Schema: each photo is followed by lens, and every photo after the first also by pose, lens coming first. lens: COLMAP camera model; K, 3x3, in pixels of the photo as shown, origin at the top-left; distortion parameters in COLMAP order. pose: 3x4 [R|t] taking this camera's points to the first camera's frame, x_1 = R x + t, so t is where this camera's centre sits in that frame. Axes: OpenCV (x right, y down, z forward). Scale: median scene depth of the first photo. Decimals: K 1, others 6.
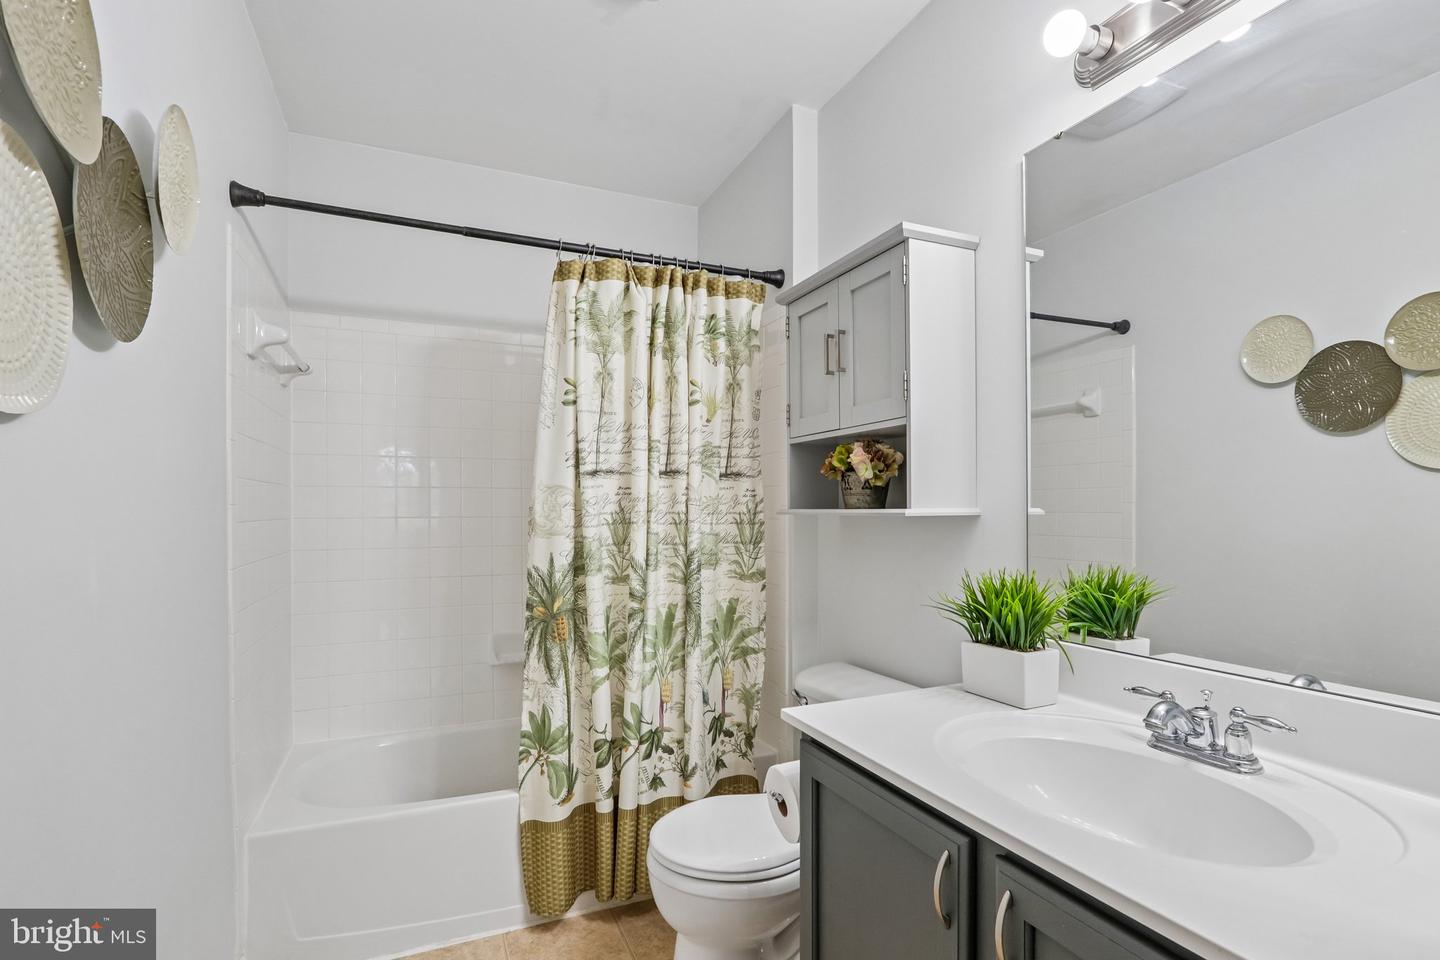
lens RADIAL K [[682.7, 0, 721.3], [0, 682.7, 517.1], [0, 0, 1]] dist [-0.017442, 0.003720]
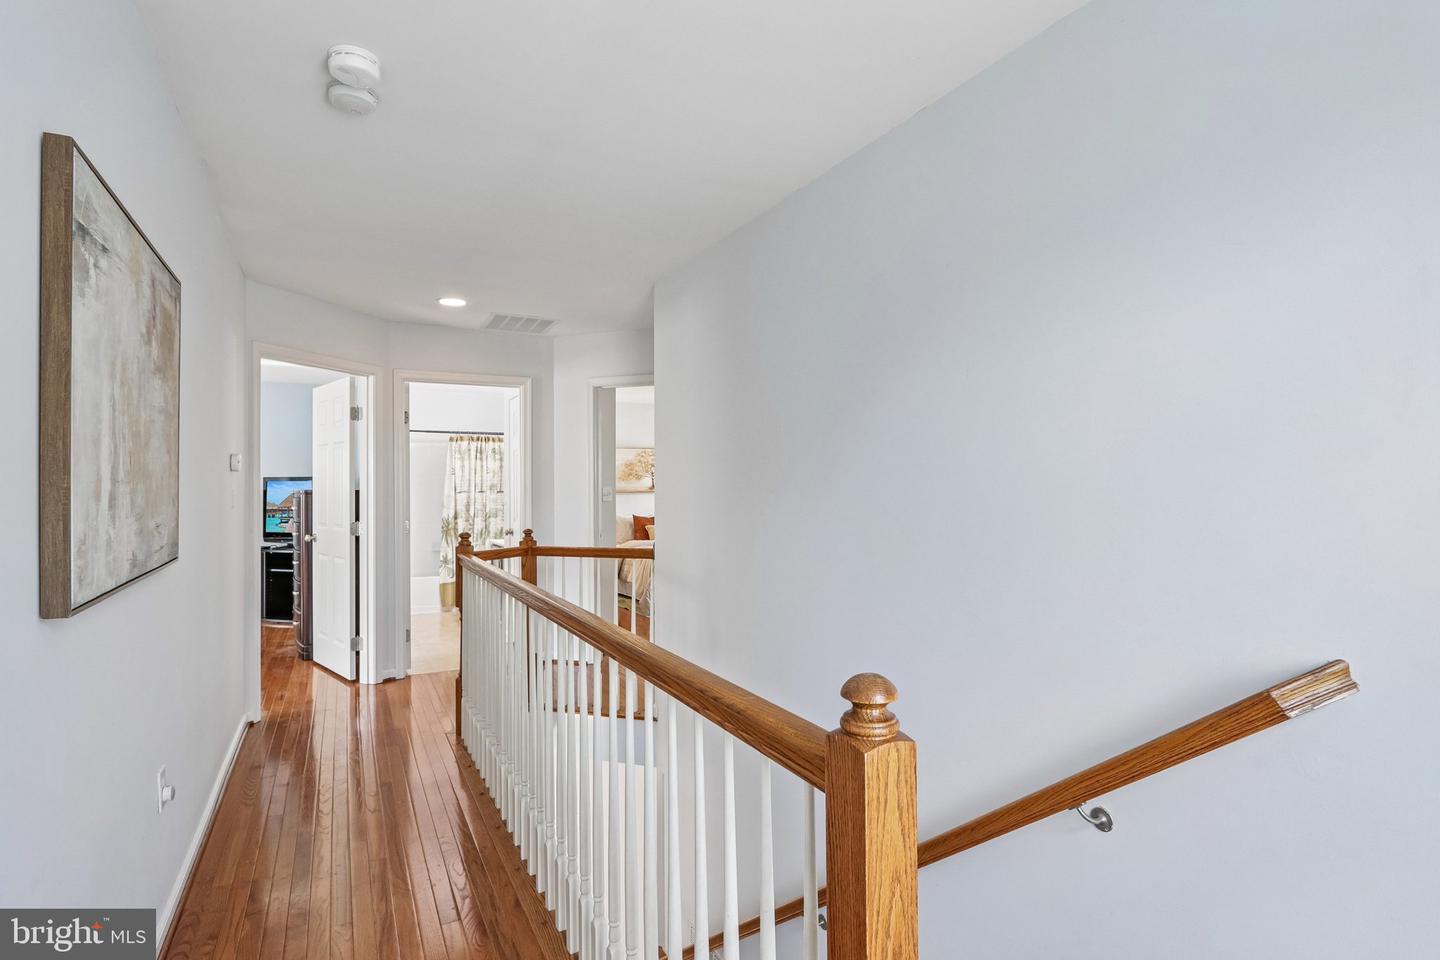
lens RADIAL K [[723.2, 0, 711.7], [0, 723.2, 487.4], [0, 0, 1]] dist [-0.017925, 0.000314]
pose [[0.997466, -0.001990, 0.071119, 0.909397], [0.002723, 0.999944, -0.010211, -0.046328], [-0.071094, 0.010379, 0.997416, -3.050700]]
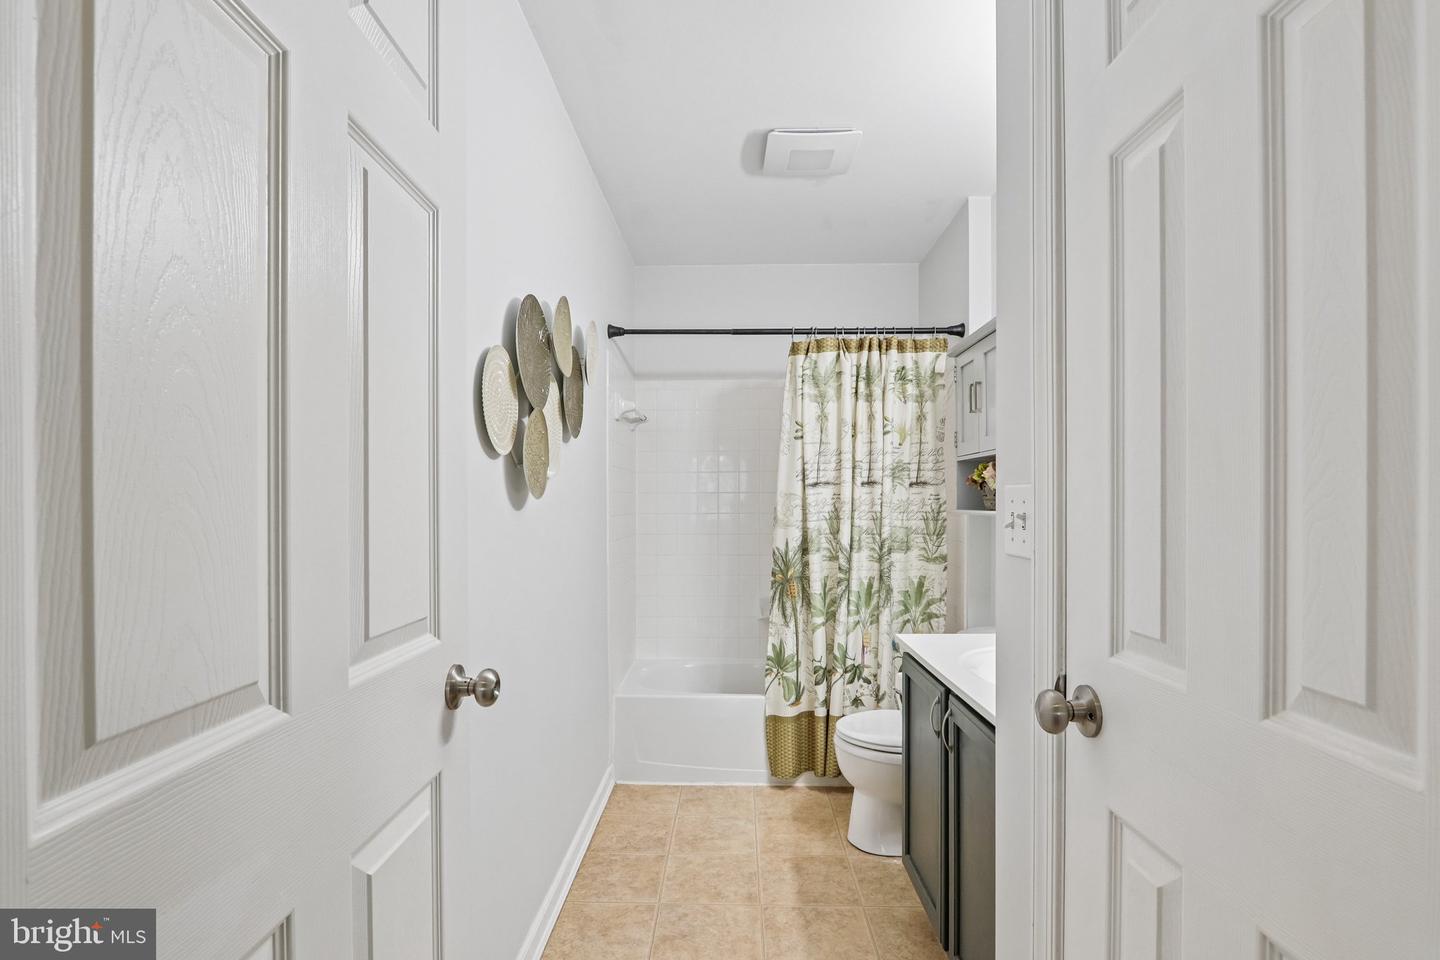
lens RADIAL K [[682.7, 0, 717.4], [0, 682.7, 507.2], [0, 0, 1]] dist [-0.017442, 0.003720]
pose [[0.905161, 0.001885, -0.425065, 0.242777], [-0.003119, 0.999993, -0.002207, -0.011980], [0.425058, 0.003324, 0.905160, -0.409601]]
